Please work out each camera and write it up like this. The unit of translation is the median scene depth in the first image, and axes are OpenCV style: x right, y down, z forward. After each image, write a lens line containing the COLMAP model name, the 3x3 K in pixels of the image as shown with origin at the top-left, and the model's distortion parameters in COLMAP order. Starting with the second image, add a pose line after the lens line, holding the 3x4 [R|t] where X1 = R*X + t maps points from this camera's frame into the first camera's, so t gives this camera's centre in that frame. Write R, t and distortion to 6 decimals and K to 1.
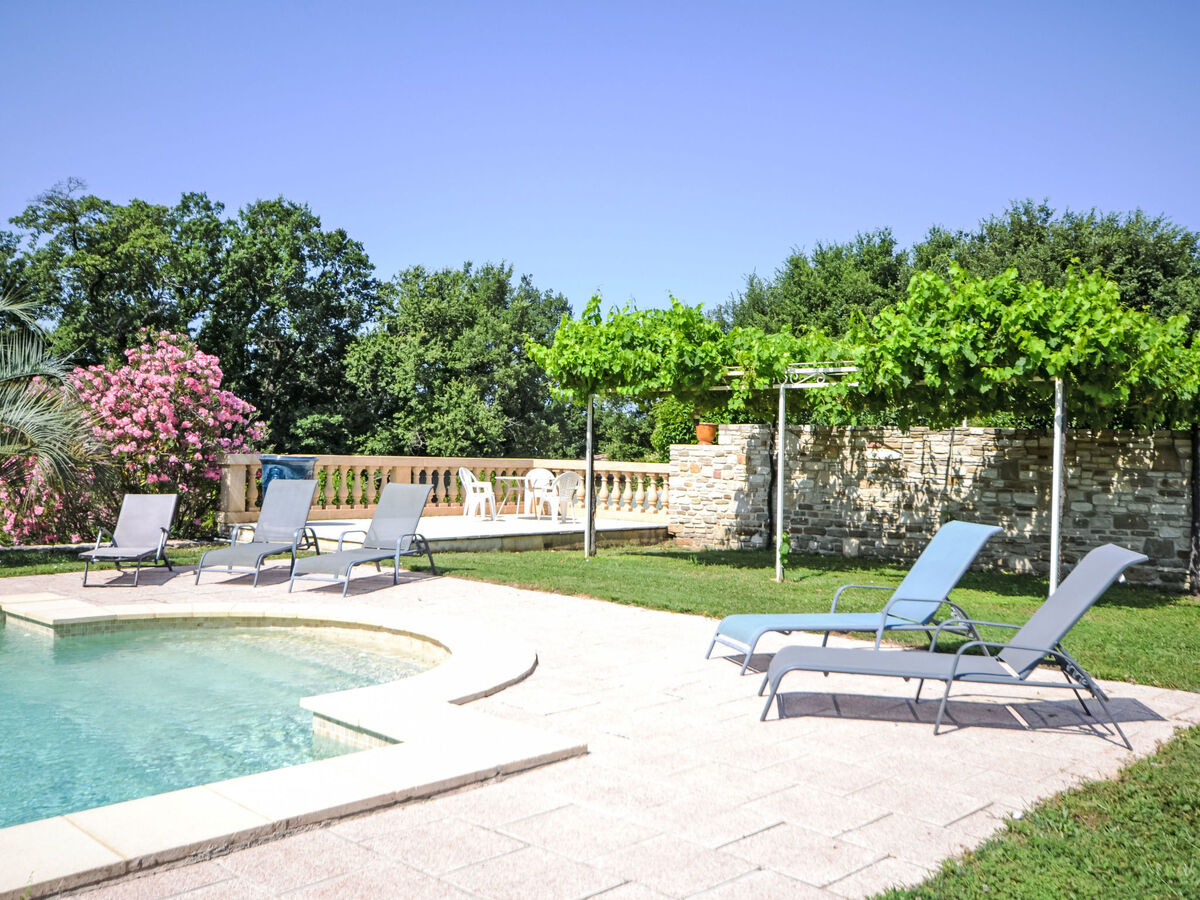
lens RADIAL K [[1154.6, 0, 562.9], [0, 1154.6, 445.0], [0, 0, 1]] dist [0.009826, 0.095396]
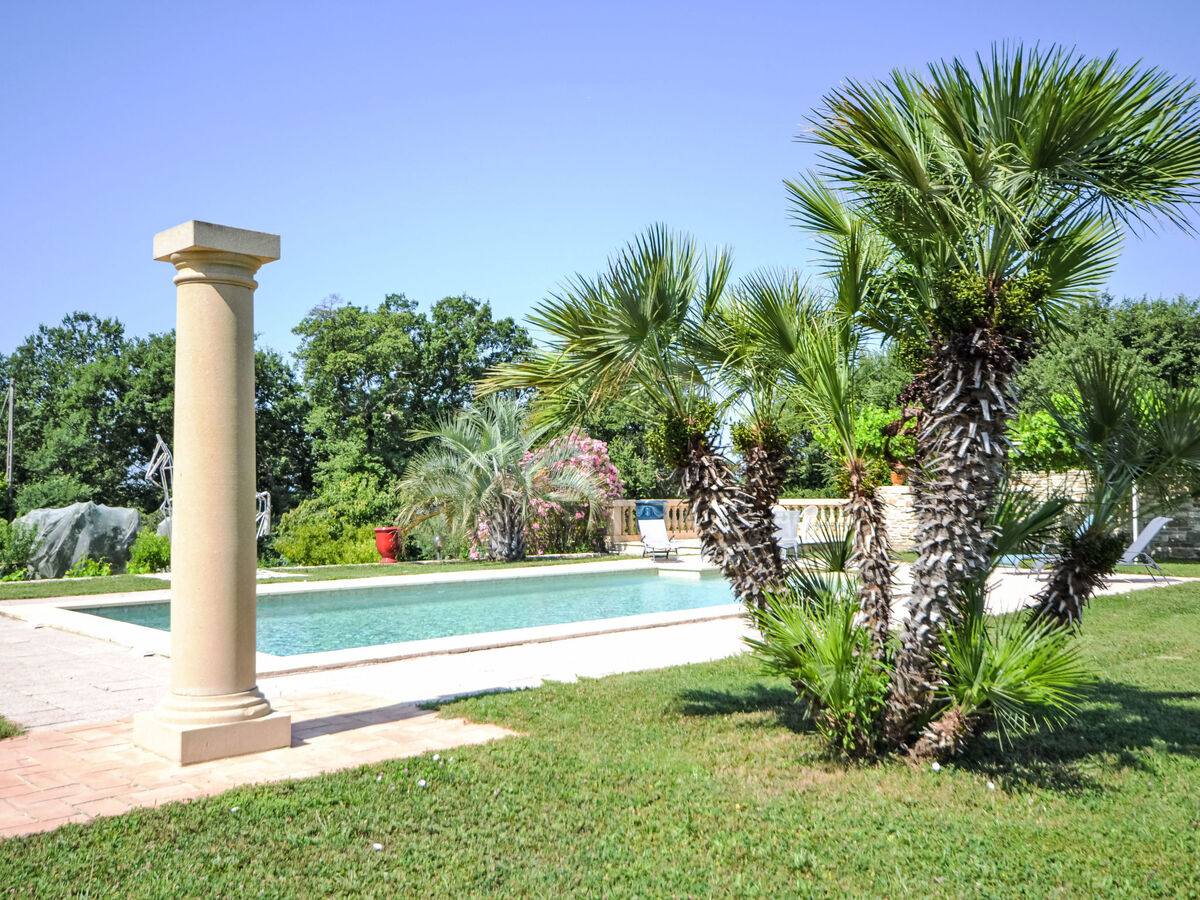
lens RADIAL K [[1154.6, 0, 562.9], [0, 1154.6, 445.0], [0, 0, 1]] dist [0.009826, 0.095396]
pose [[0.998591, -0.031997, -0.042340, -0.114711], [0.030239, 0.998680, -0.041530, -0.001787], [0.043613, 0.040191, 0.998240, -0.255564]]
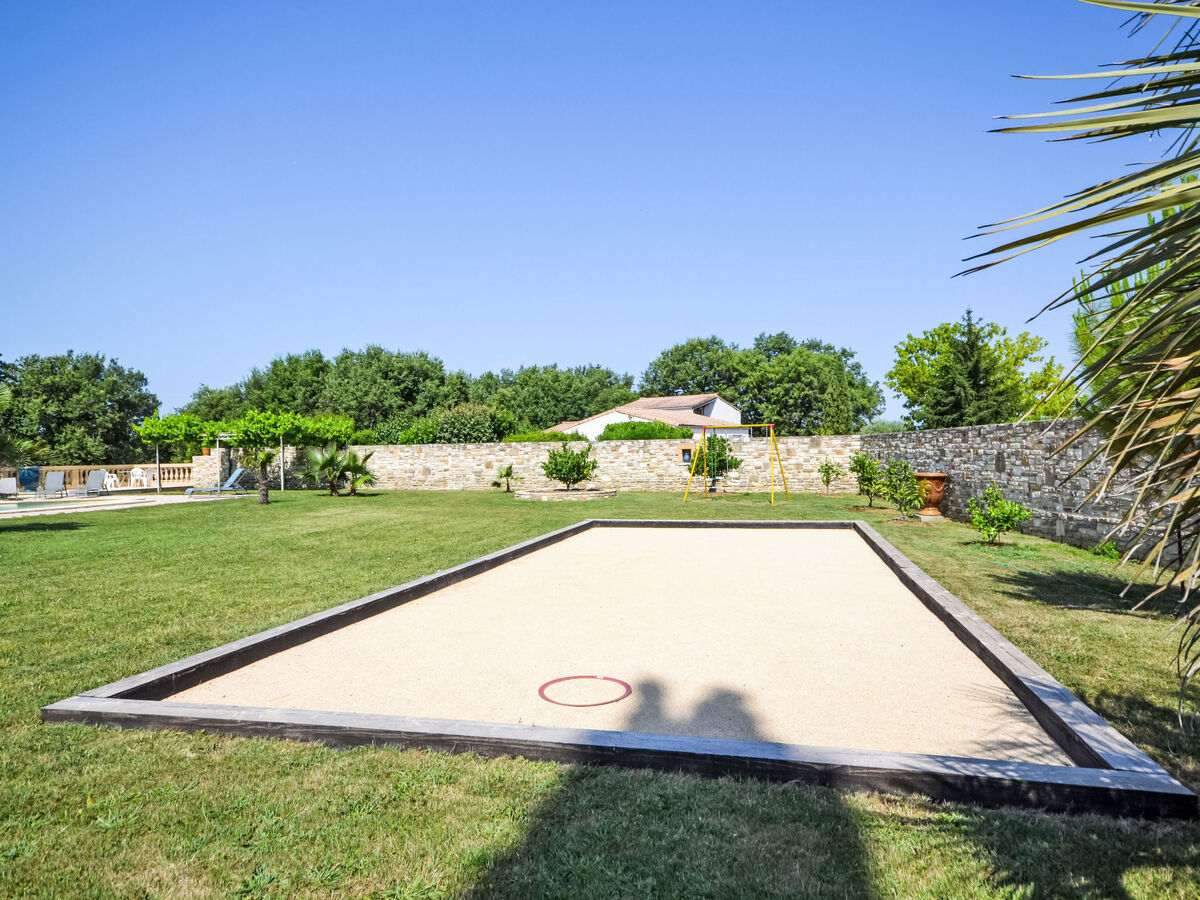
lens RADIAL K [[796.4, 0, 583.2], [0, 796.4, 447.1], [0, 0, 1]] dist [0.056158, 0.000714]
pose [[0.877334, -0.040125, 0.478199, -0.004250], [0.042293, 0.999086, 0.006237, 0.002207], [-0.478012, 0.014753, 0.878229, -0.500359]]
